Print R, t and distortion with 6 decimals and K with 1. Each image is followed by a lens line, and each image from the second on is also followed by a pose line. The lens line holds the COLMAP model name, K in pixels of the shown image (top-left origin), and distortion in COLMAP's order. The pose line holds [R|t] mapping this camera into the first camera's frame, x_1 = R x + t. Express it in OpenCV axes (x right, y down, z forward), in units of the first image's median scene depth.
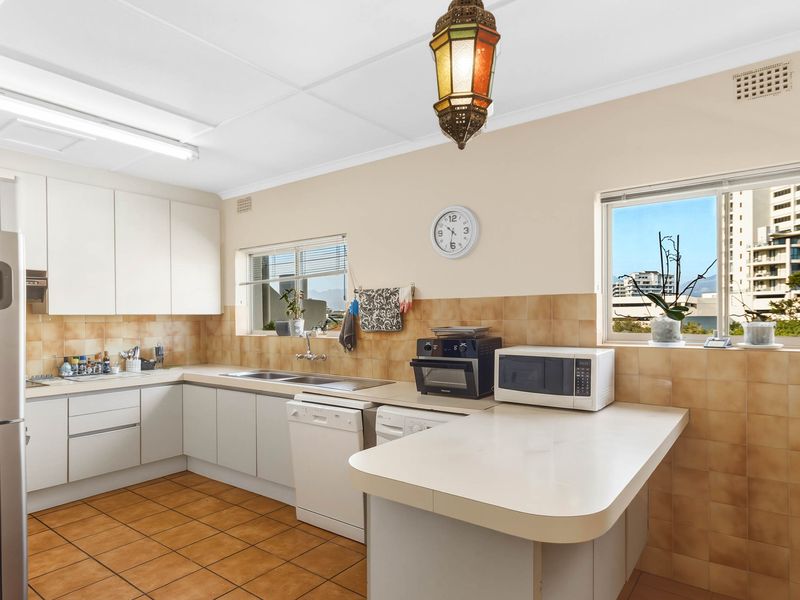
lens RADIAL K [[488.1, 0, 411.6], [0, 488.1, 321.4], [0, 0, 1]] dist [0.008783, 0.003858]
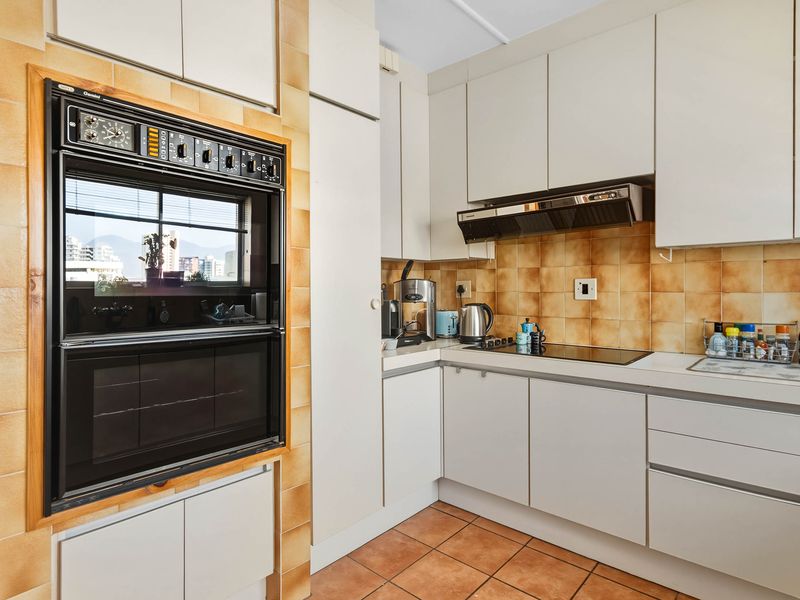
lens RADIAL K [[447.6, 0, 404.3], [0, 447.6, 291.8], [0, 0, 1]] dist [-0.003969, 0.002412]
pose [[-0.105508, 0.011362, -0.994354, -0.164919], [-0.003203, 0.999926, 0.011766, 0.033636], [0.994413, 0.004427, -0.105463, 0.730532]]
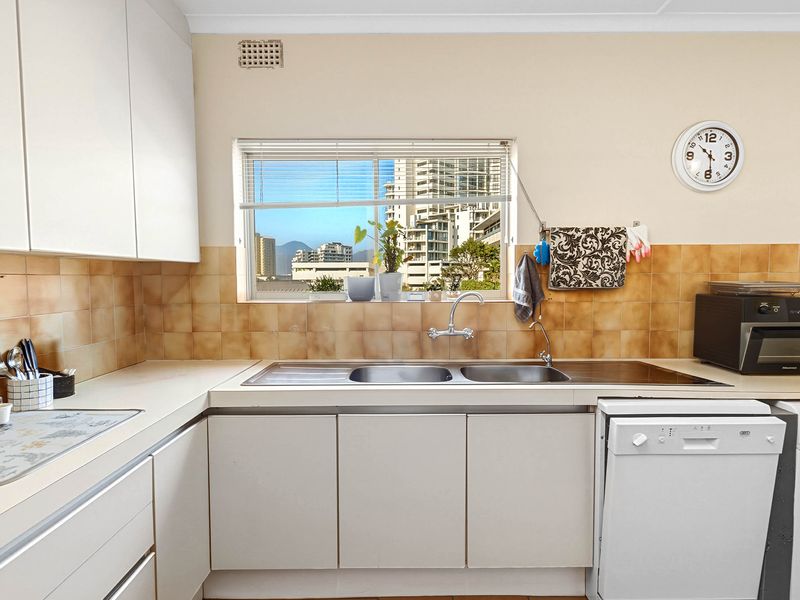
lens RADIAL K [[422.1, 0, 401.7], [0, 422.1, 302.4], [0, 0, 1]] dist [0.006865, 0.001050]
pose [[0.805120, -0.031706, 0.592264, -0.610824], [0.004873, 0.998890, 0.046850, 0.008722], [-0.593092, -0.034834, 0.804381, 0.656094]]
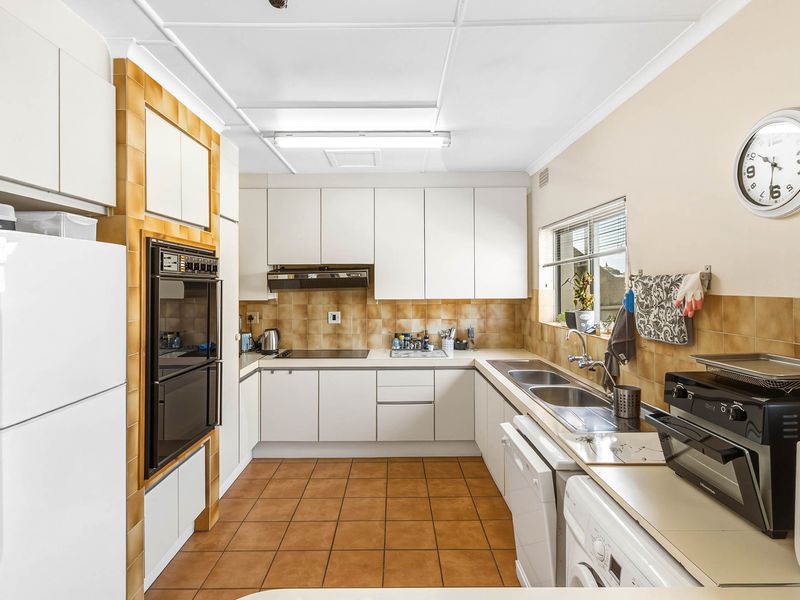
lens RADIAL K [[447.6, 0, 398.9], [0, 447.6, 281.8], [0, 0, 1]] dist [-0.003969, 0.002412]
pose [[0.591825, -0.000496, -0.806067, 0.198085], [-0.005745, 0.999972, -0.004834, -0.051851], [0.806046, 0.007492, 0.591805, 0.369621]]
